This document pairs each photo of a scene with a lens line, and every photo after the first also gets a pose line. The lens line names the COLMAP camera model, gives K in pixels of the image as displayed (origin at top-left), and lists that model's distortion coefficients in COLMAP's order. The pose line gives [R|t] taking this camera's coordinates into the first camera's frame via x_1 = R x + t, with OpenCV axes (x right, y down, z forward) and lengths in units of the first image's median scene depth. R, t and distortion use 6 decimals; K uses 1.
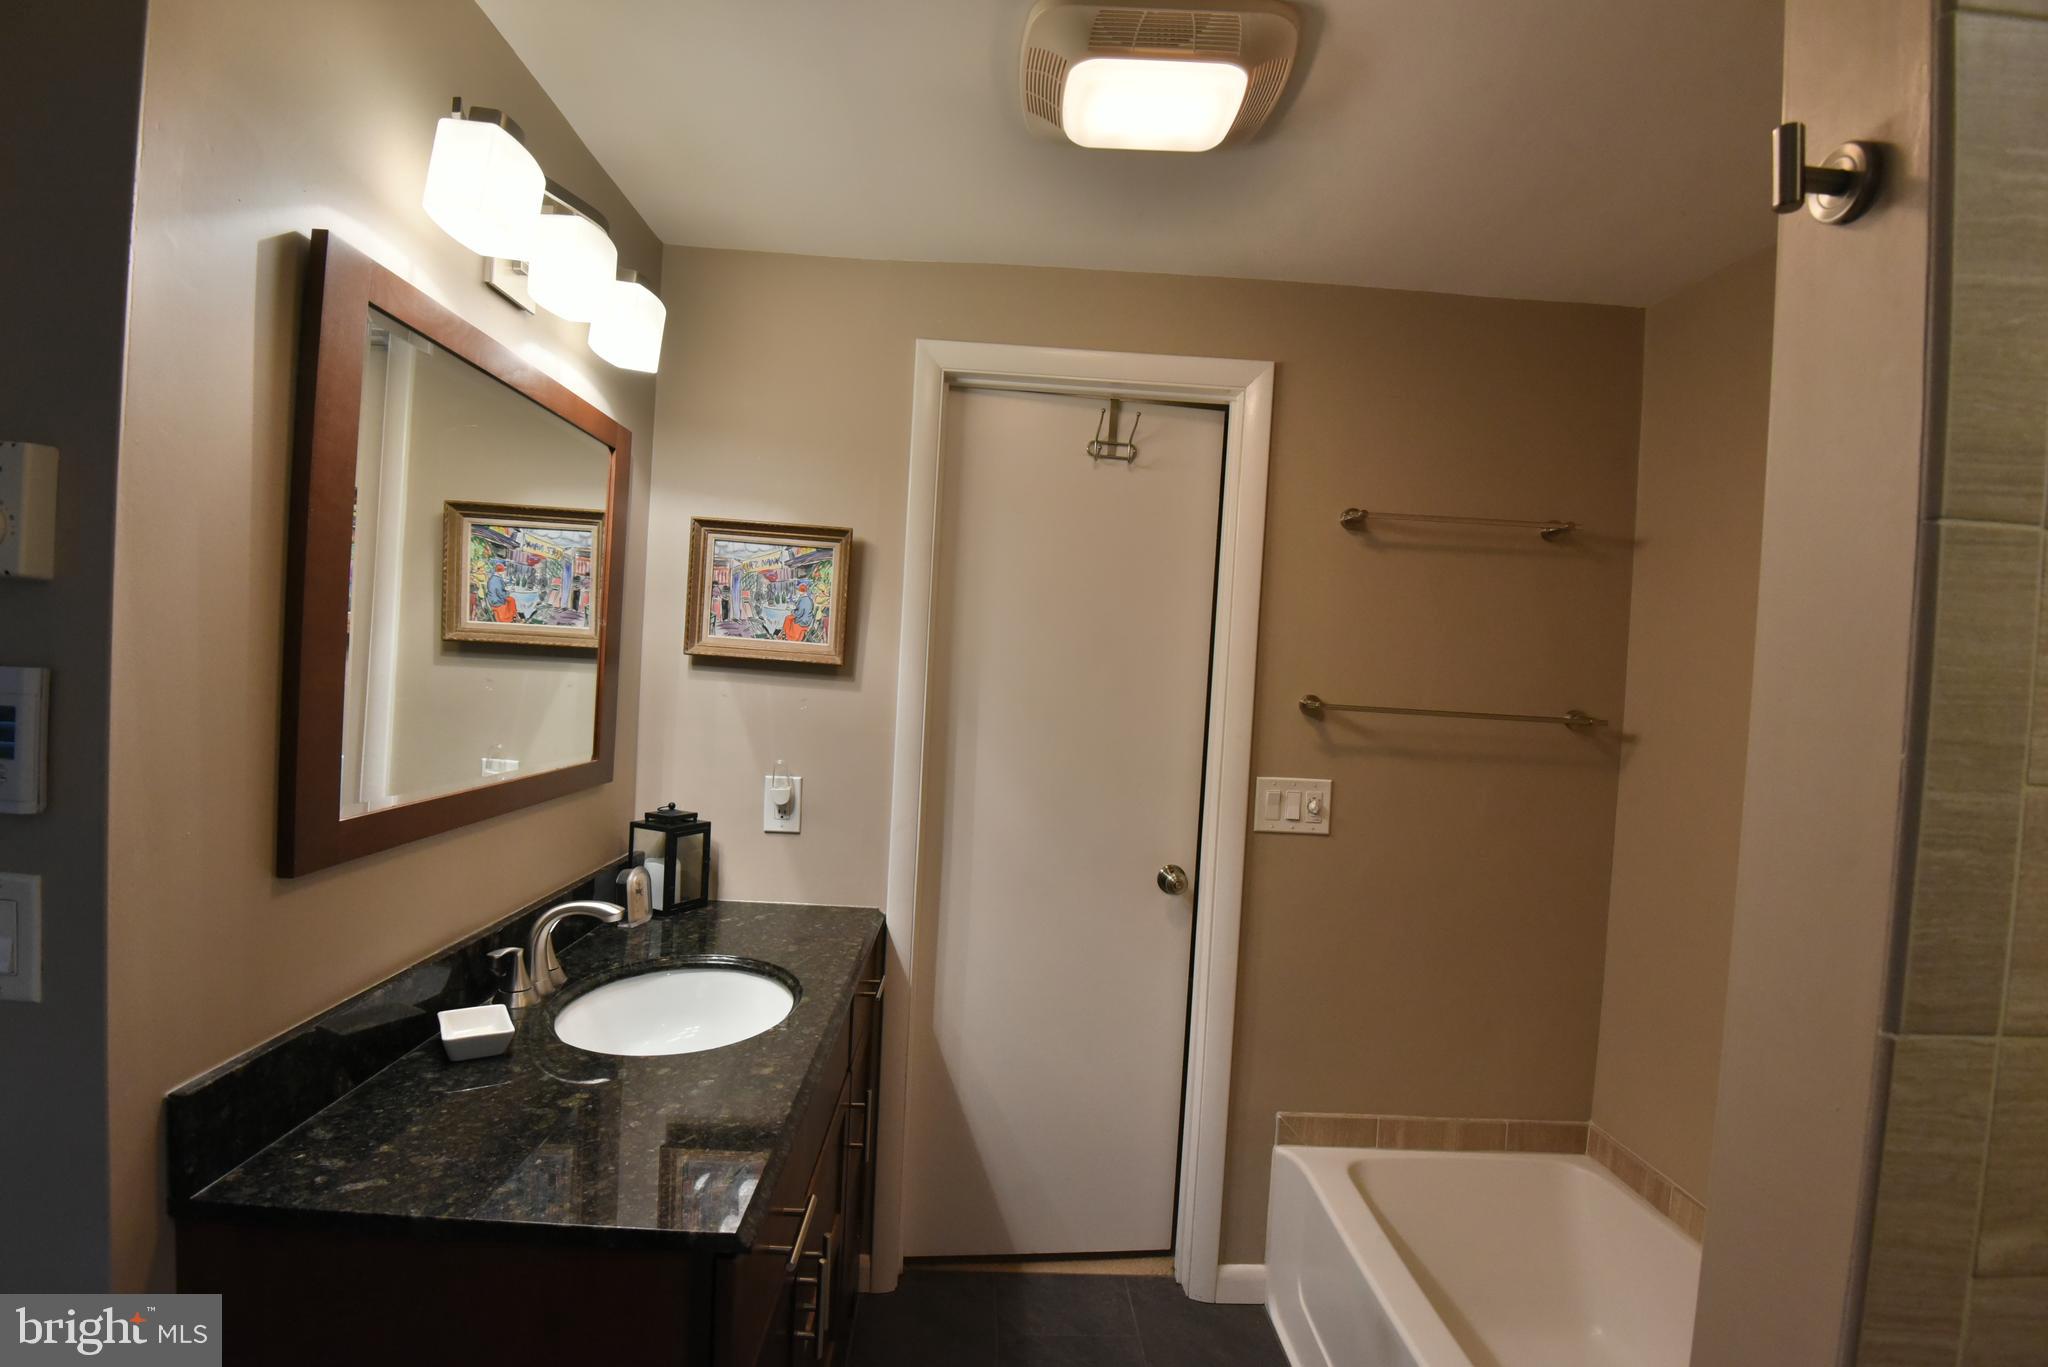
lens RADIAL K [[980.7, 0, 1023.6], [0, 980.7, 684.1], [0, 0, 1]] dist [-0.016676, -0.000345]
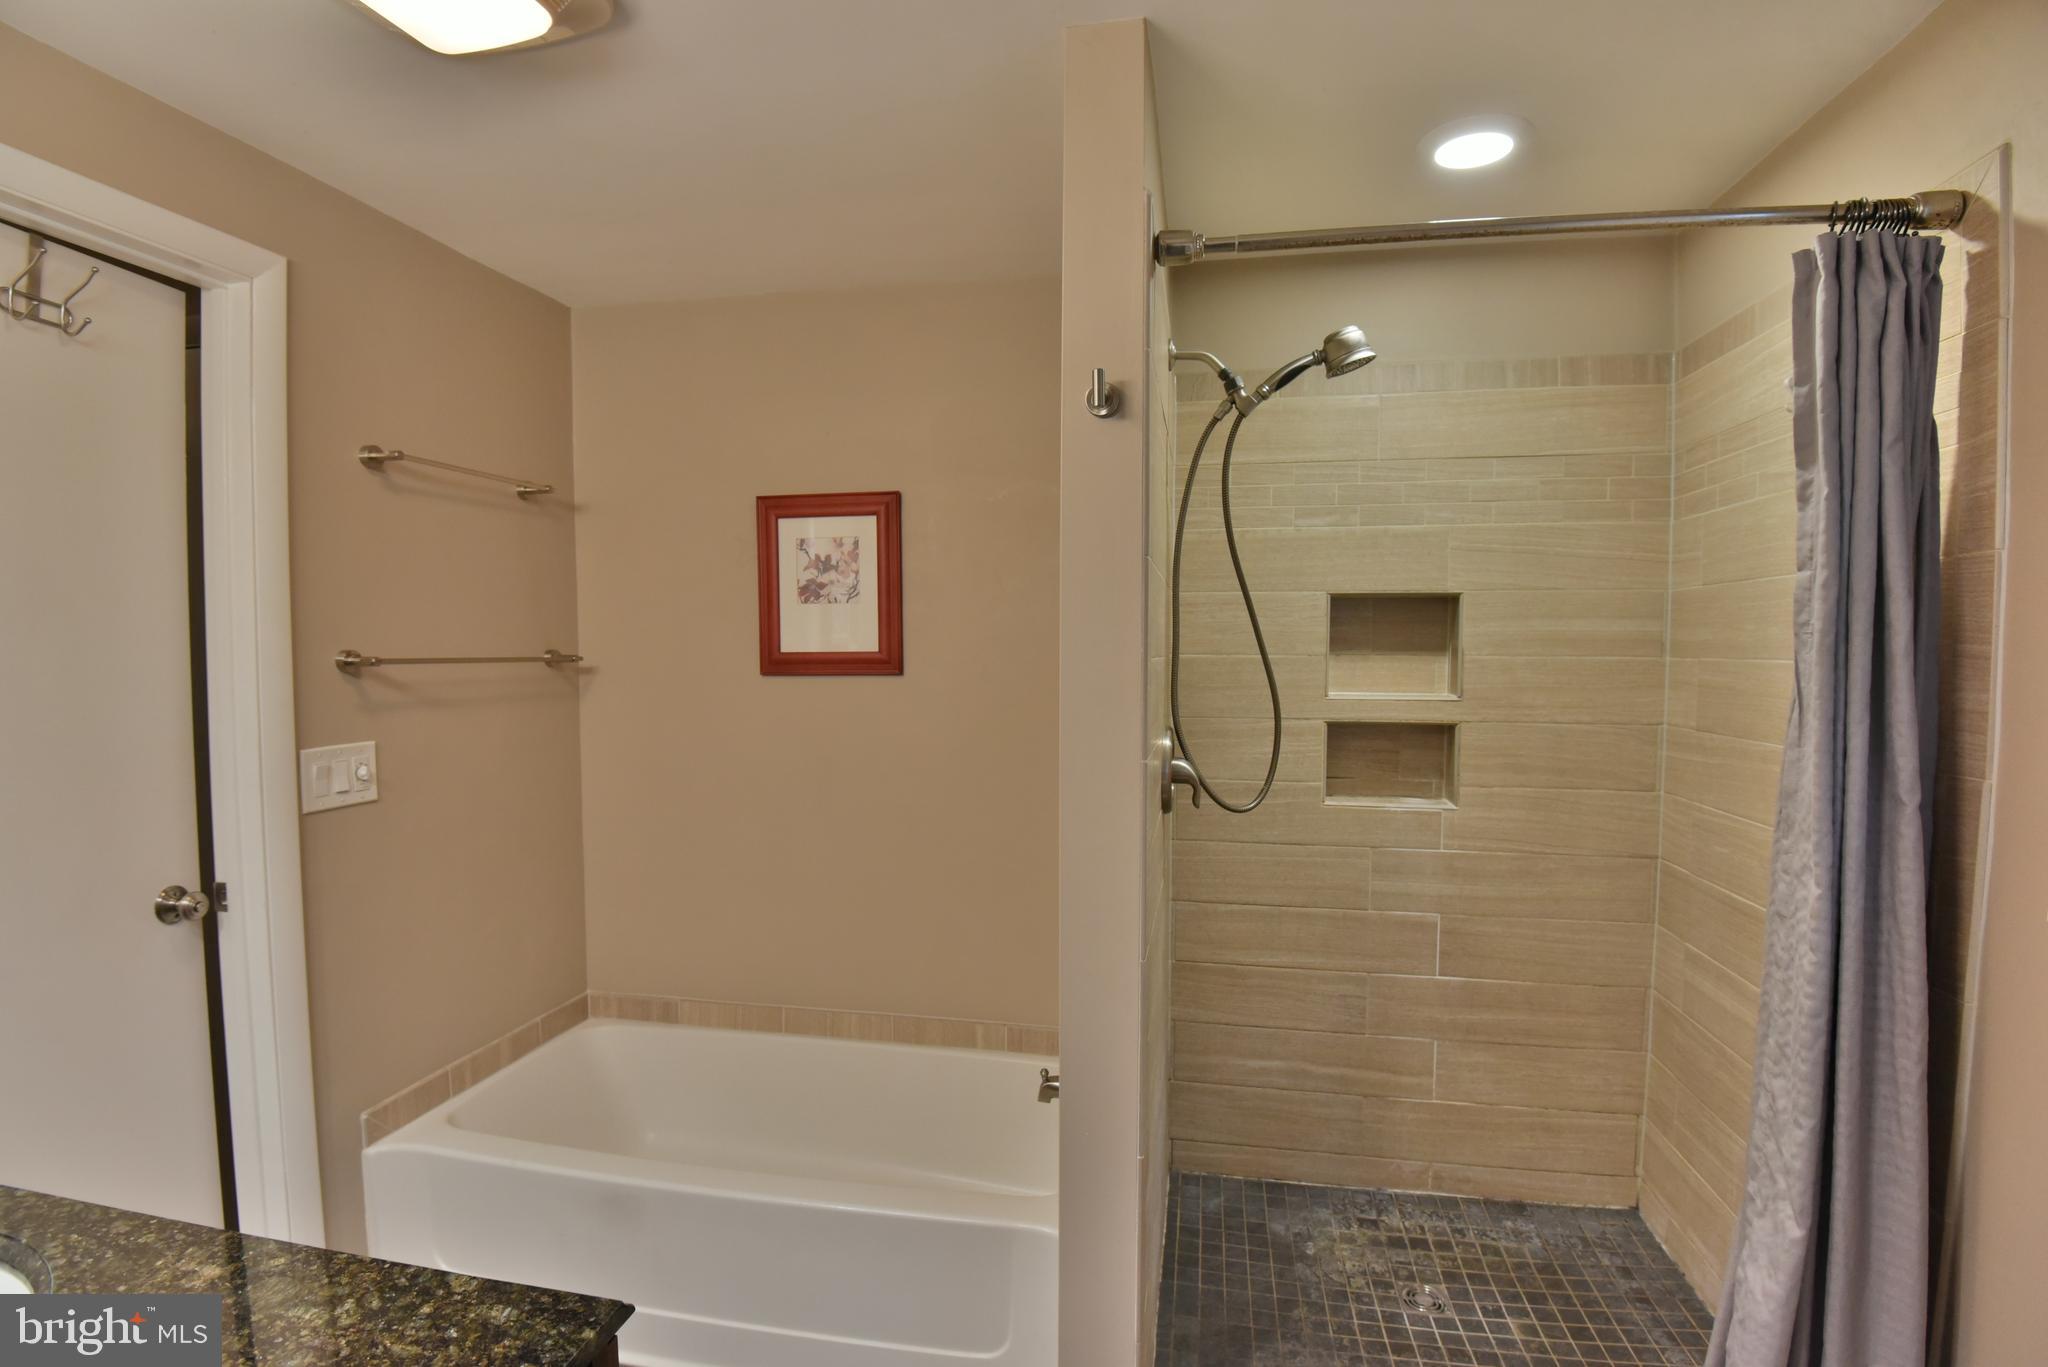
lens RADIAL K [[980.7, 0, 1017.9], [0, 980.7, 681.7], [0, 0, 1]] dist [-0.016676, -0.000345]
pose [[0.242796, -0.091584, 0.965744, -0.421618], [0.027710, 0.995782, 0.087466, -0.021740], [-0.969681, 0.005525, 0.244310, 0.187350]]
